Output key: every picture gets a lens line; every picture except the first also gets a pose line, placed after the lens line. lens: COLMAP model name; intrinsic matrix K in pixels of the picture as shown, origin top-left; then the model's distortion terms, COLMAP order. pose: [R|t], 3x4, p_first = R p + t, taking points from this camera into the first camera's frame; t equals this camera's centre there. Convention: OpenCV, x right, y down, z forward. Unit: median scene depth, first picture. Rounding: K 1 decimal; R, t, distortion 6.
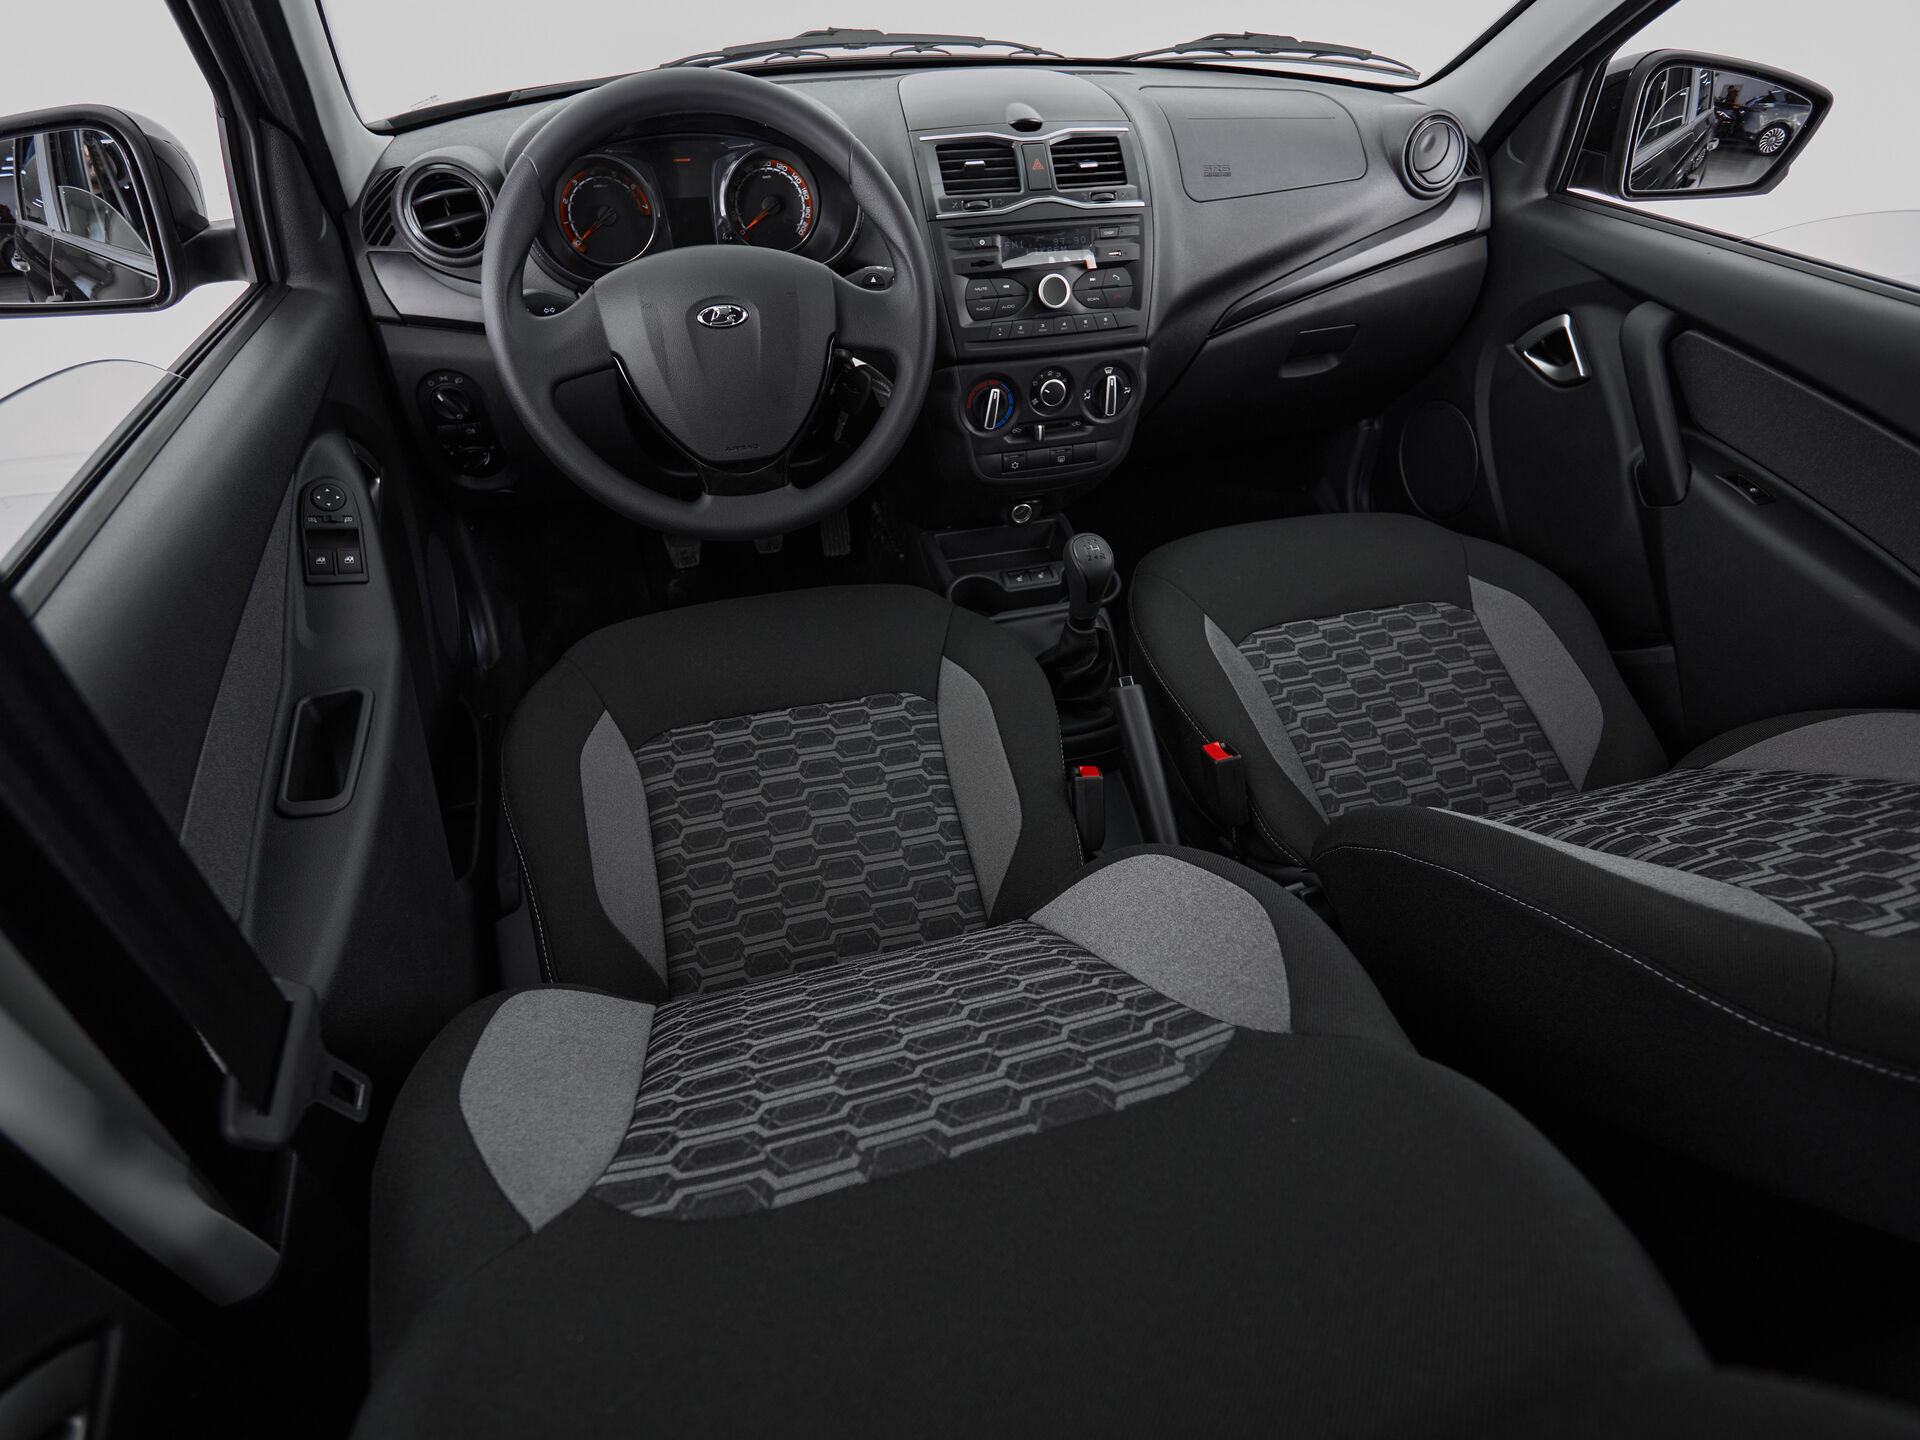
lens RADIAL K [[1007.9, 0, 960.0], [0, 1007.9, 720.0], [0, 0, 1]] dist [-0.022432, 0.000819]
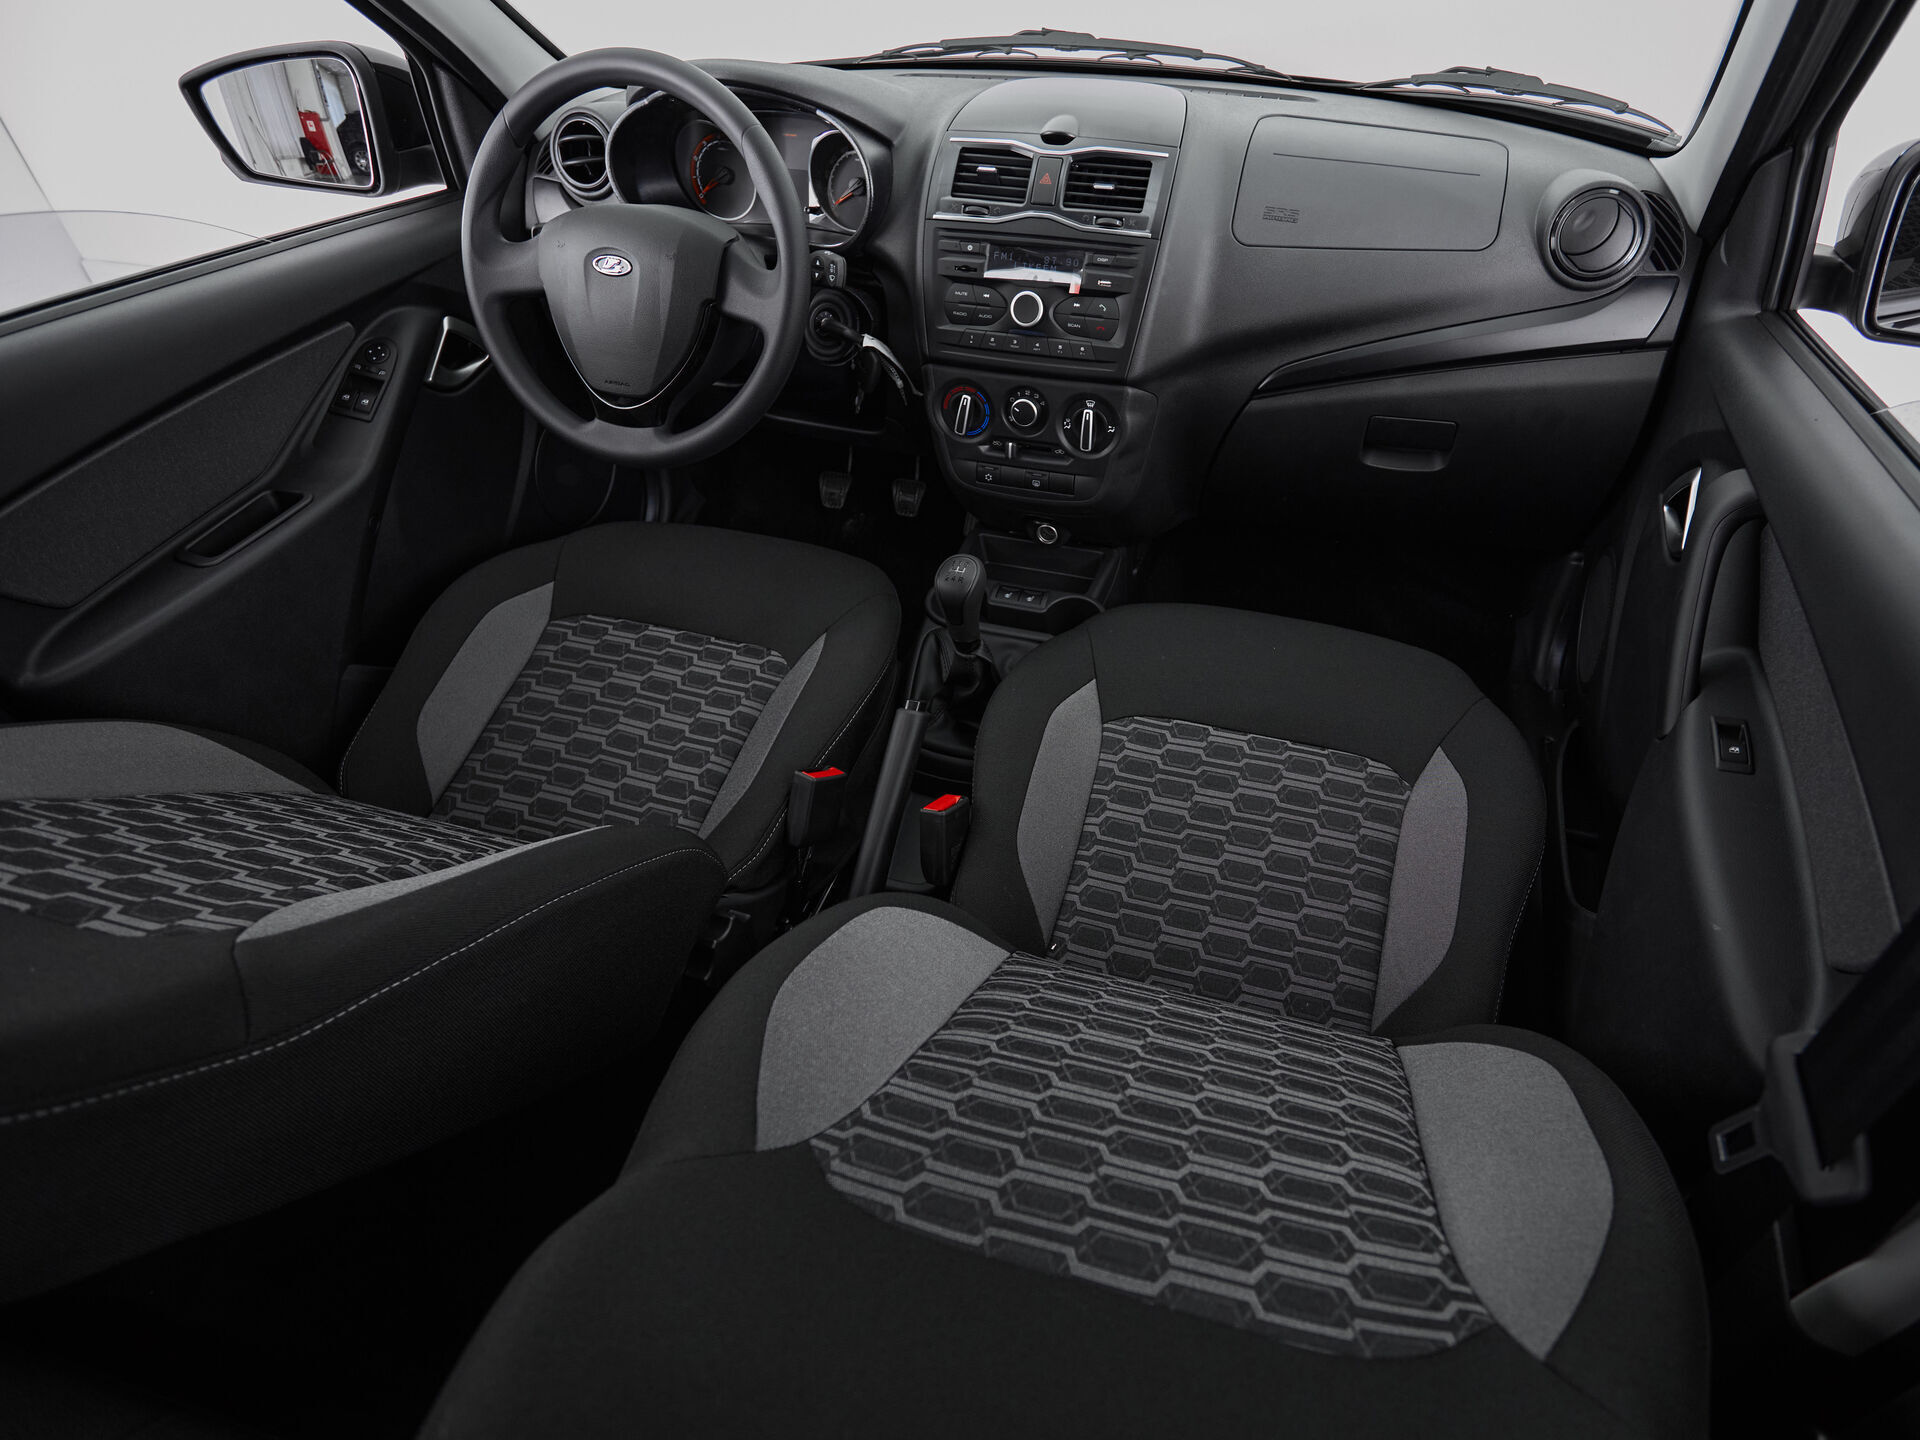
lens RADIAL K [[1026.5, 0, 961.1], [0, 1026.5, 702.1], [0, 0, 1]] dist [-0.012752, -0.000834]
pose [[0.852206, 0.333634, -0.403031, 0.527106], [-0.341262, 0.938347, 0.055180, -0.096933], [0.396593, 0.090514, 0.913521, 0.098836]]
